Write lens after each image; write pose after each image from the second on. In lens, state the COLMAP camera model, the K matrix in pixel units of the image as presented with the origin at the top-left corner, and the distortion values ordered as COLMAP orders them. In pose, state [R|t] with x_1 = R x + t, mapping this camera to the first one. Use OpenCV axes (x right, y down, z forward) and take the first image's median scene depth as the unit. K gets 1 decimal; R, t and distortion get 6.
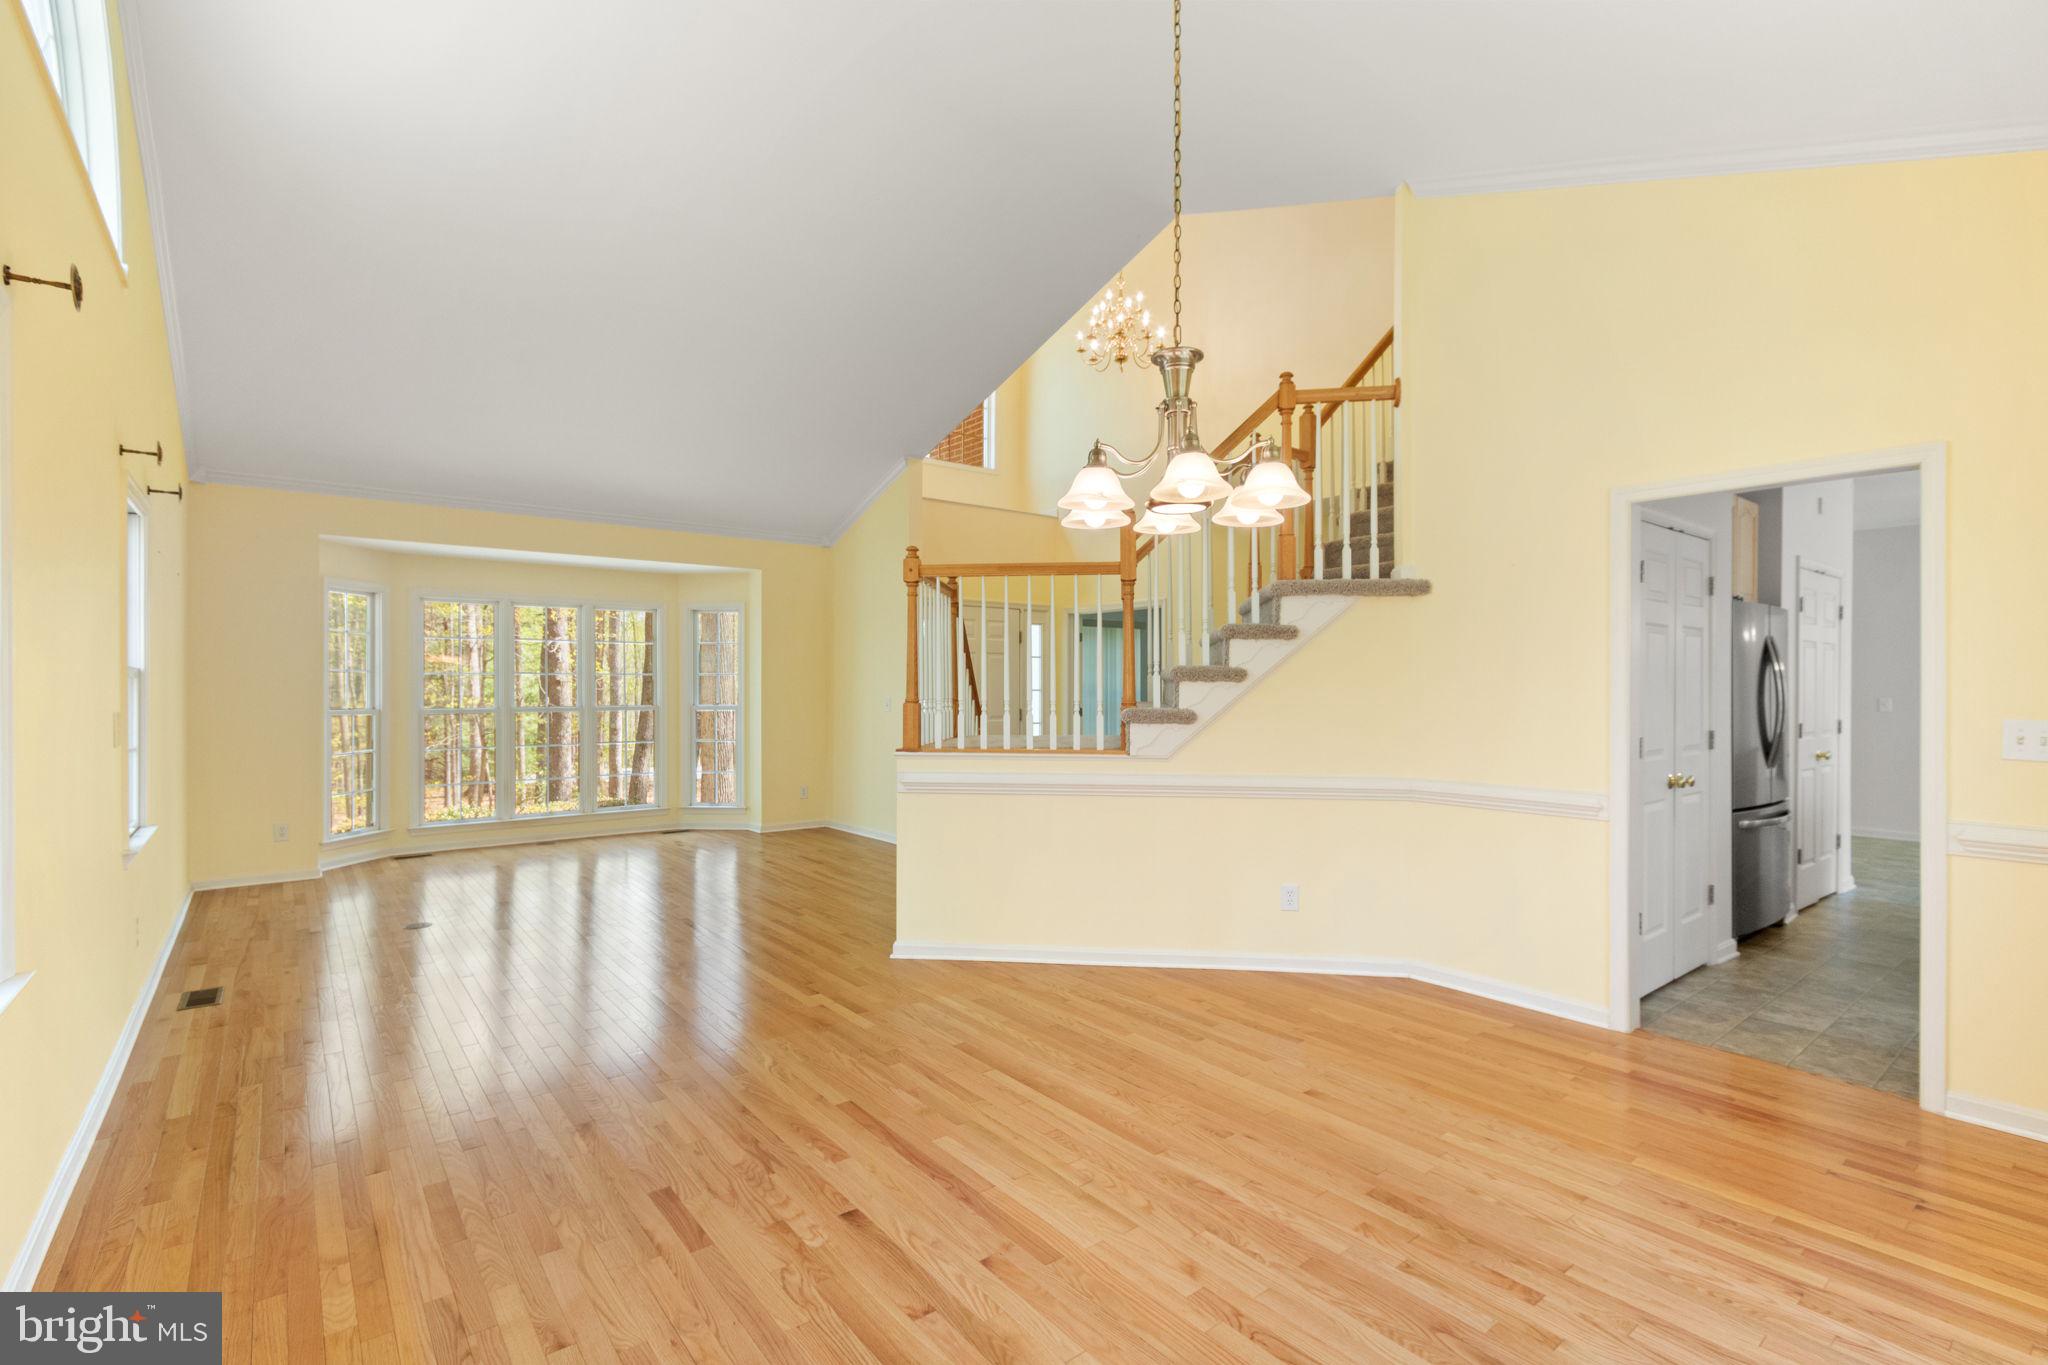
lens RADIAL K [[934.7, 0, 1036.8], [0, 934.7, 684.5], [0, 0, 1]] dist [-0.000250, 0.000174]
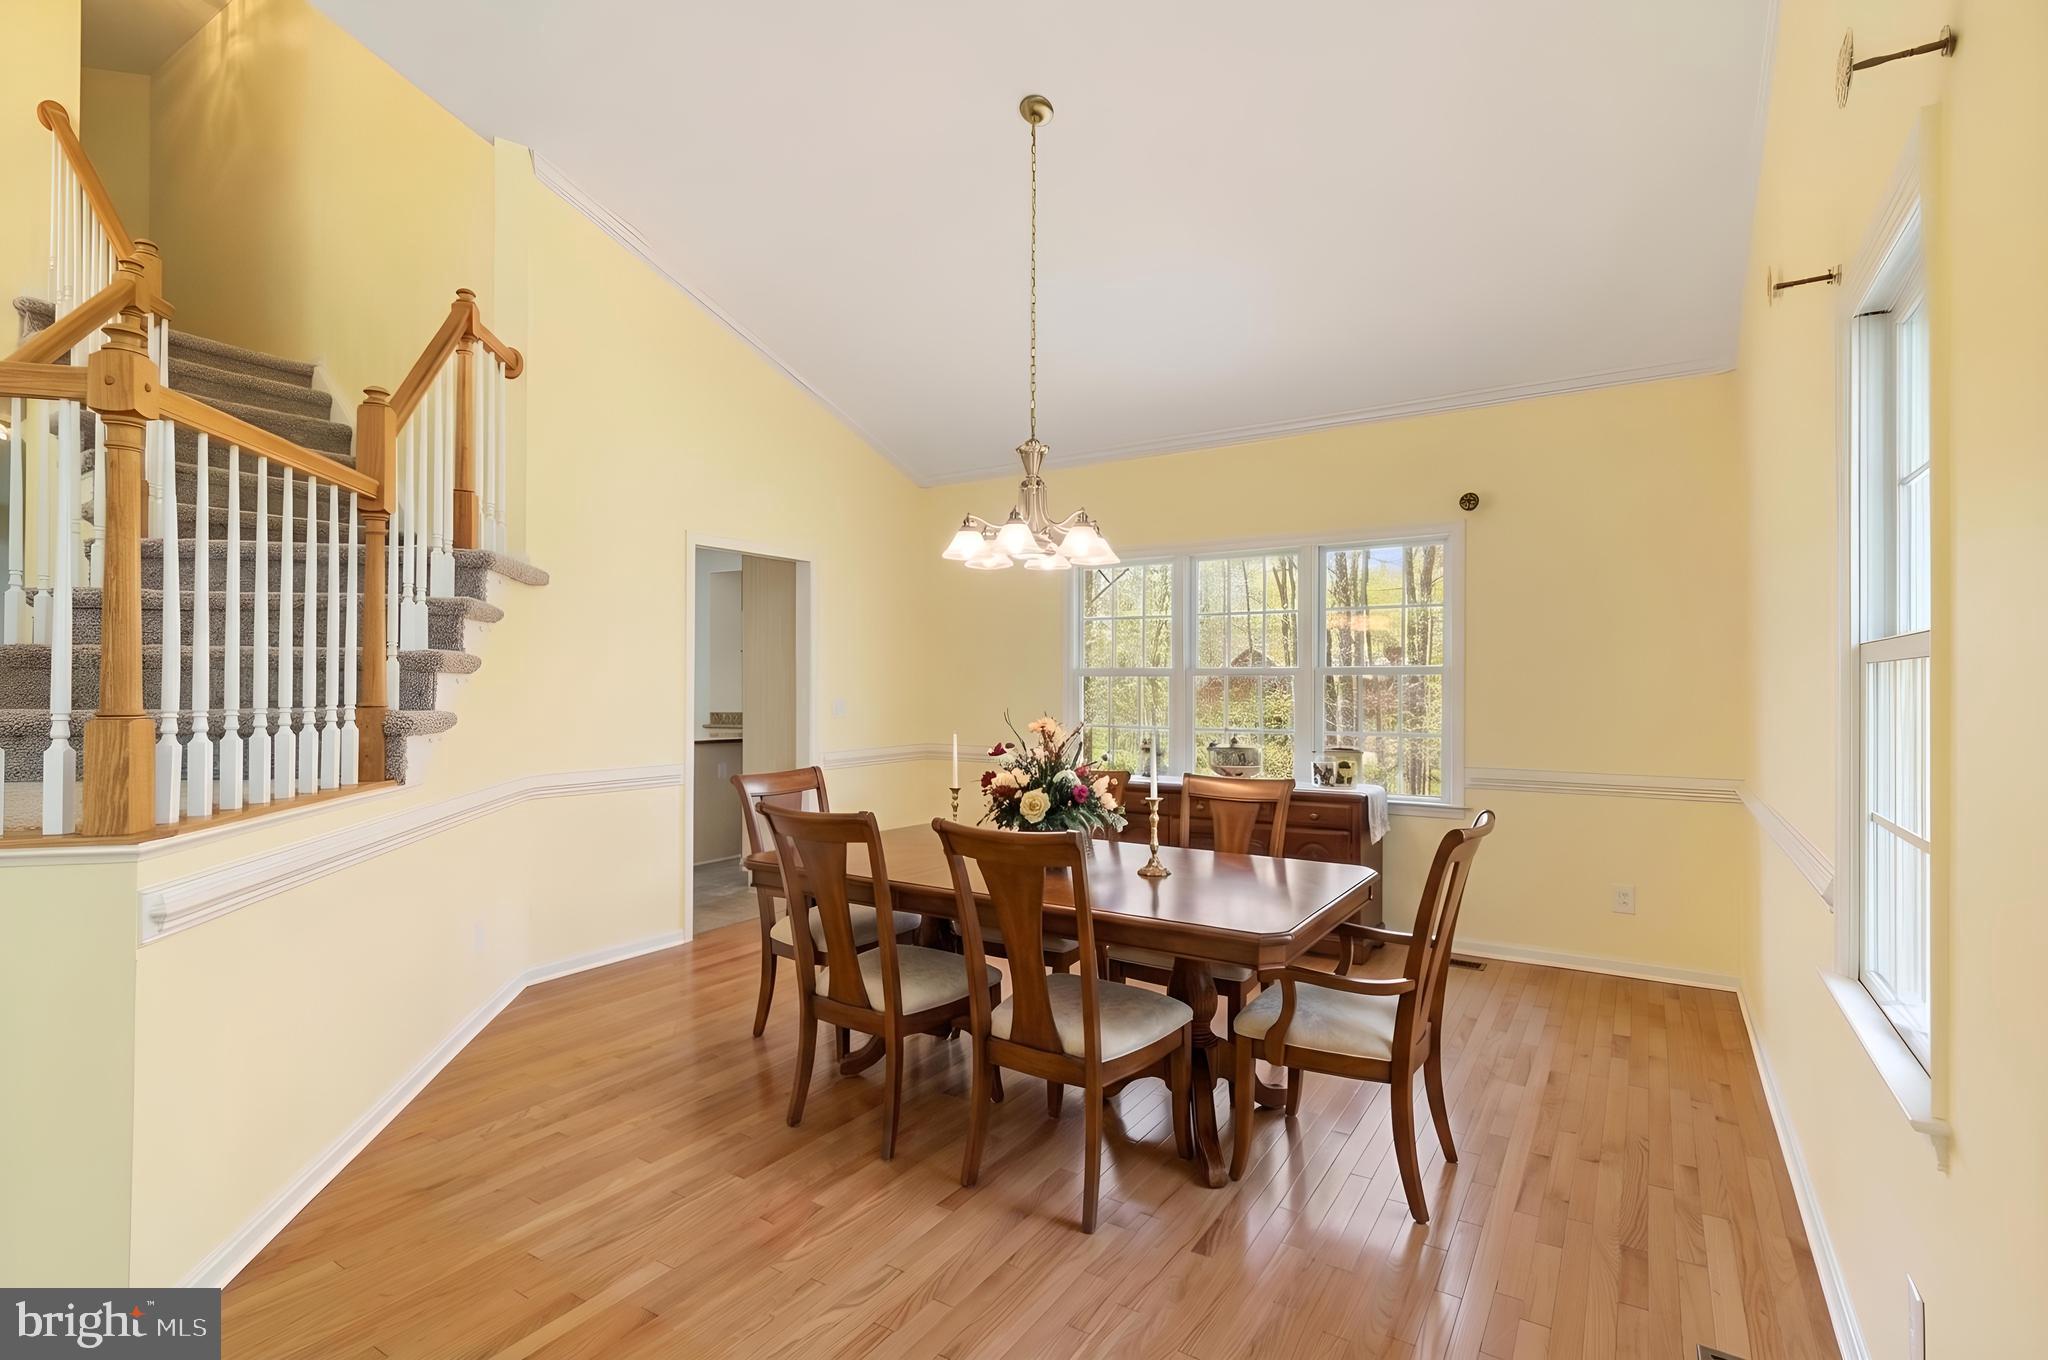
lens RADIAL K [[934.7, 0, 1036.4], [0, 934.7, 680.0], [0, 0, 1]] dist [-0.000250, 0.000174]
pose [[-0.320840, 0.007045, 0.947107, -0.728789], [0.001563, 0.999975, -0.006909, 0.009434], [-0.947132, -0.000737, -0.320843, 0.881093]]
